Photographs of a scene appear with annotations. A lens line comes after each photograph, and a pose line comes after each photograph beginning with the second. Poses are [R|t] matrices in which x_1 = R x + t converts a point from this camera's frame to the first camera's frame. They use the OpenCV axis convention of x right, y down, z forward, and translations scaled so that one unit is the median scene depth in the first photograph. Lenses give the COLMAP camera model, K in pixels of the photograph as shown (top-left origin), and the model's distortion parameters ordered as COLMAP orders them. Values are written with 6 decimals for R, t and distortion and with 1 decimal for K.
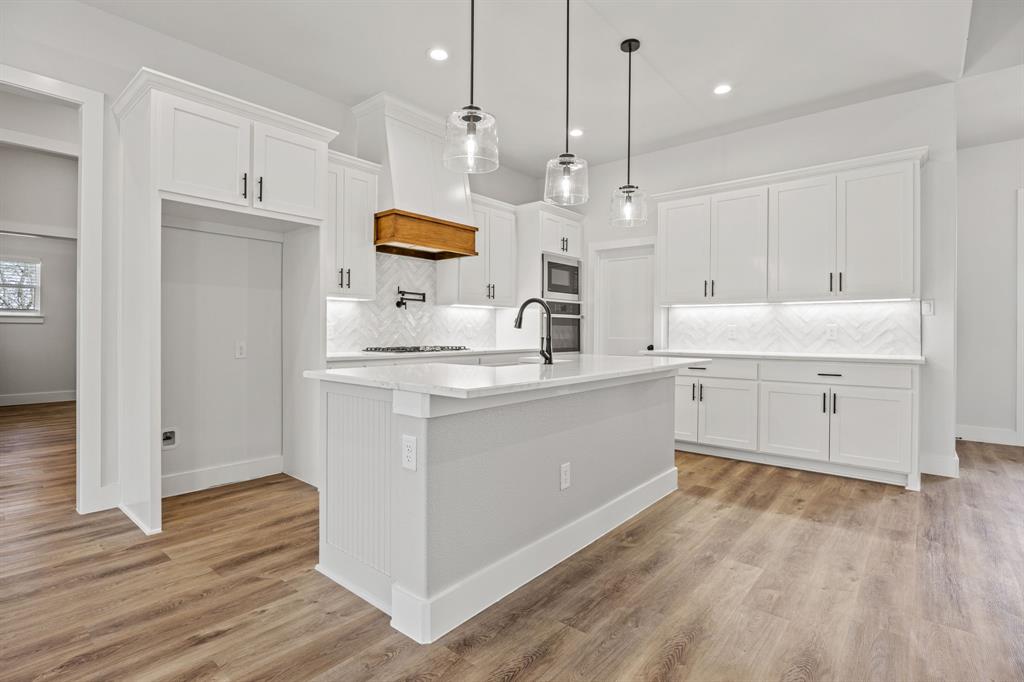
lens RADIAL K [[623.3, 0, 521.6], [0, 623.3, 321.5], [0, 0, 1]] dist [0.048235, 0.001271]
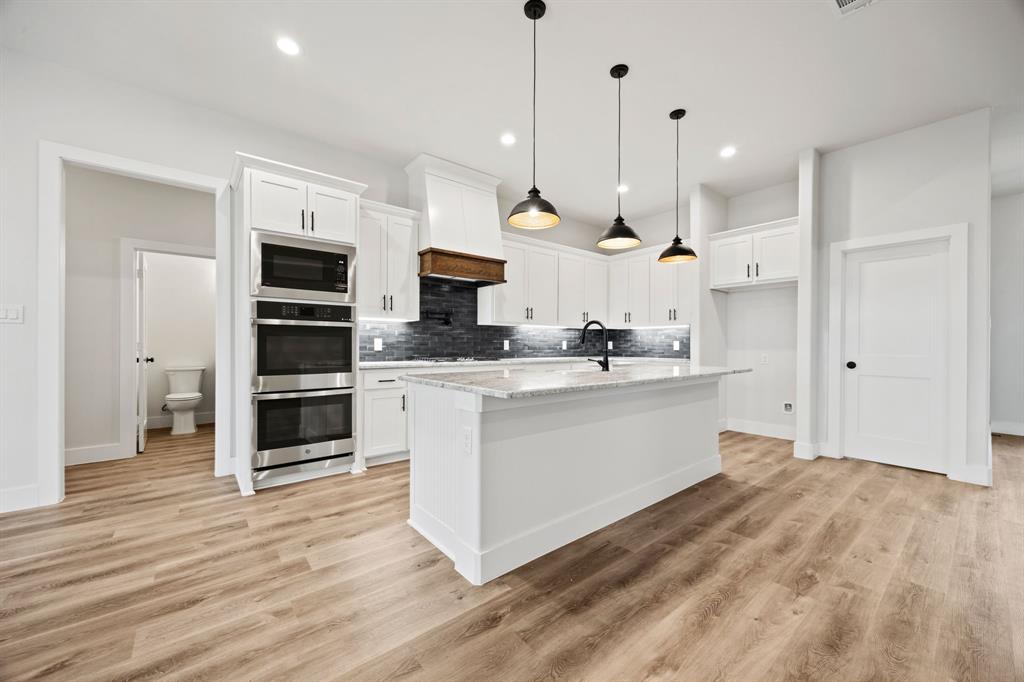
lens RADIAL K [[393.1, 0, 518.2], [0, 393.1, 342.3], [0, 0, 1]] dist [-0.000420, -0.000144]
pose [[0.958470, 0.003825, -0.285167, 0.169800], [-0.001020, 0.999950, 0.009983, 0.001542], [0.285191, -0.009277, 0.958426, 0.275931]]
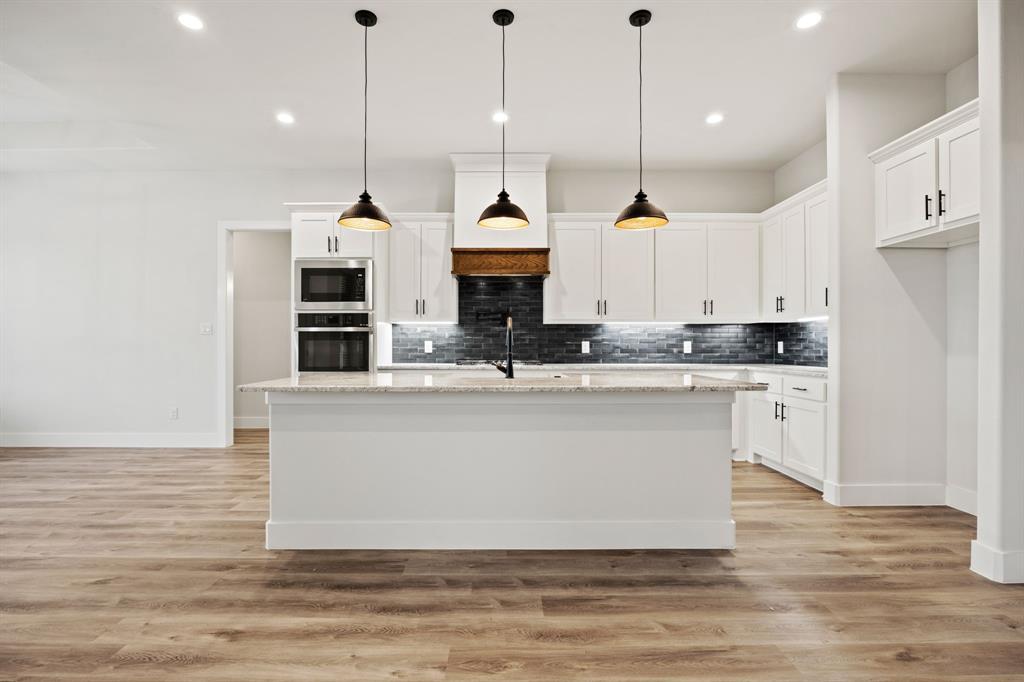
lens RADIAL K [[482.3, 0, 513.0], [0, 482.3, 343.8], [0, 0, 1]] dist [-0.011802, -0.000540]
pose [[0.558826, -0.000775, -0.829284, 0.556196], [0.011268, 0.999914, 0.006658, 0.002923], [0.829208, -0.013065, 0.558787, 0.504538]]
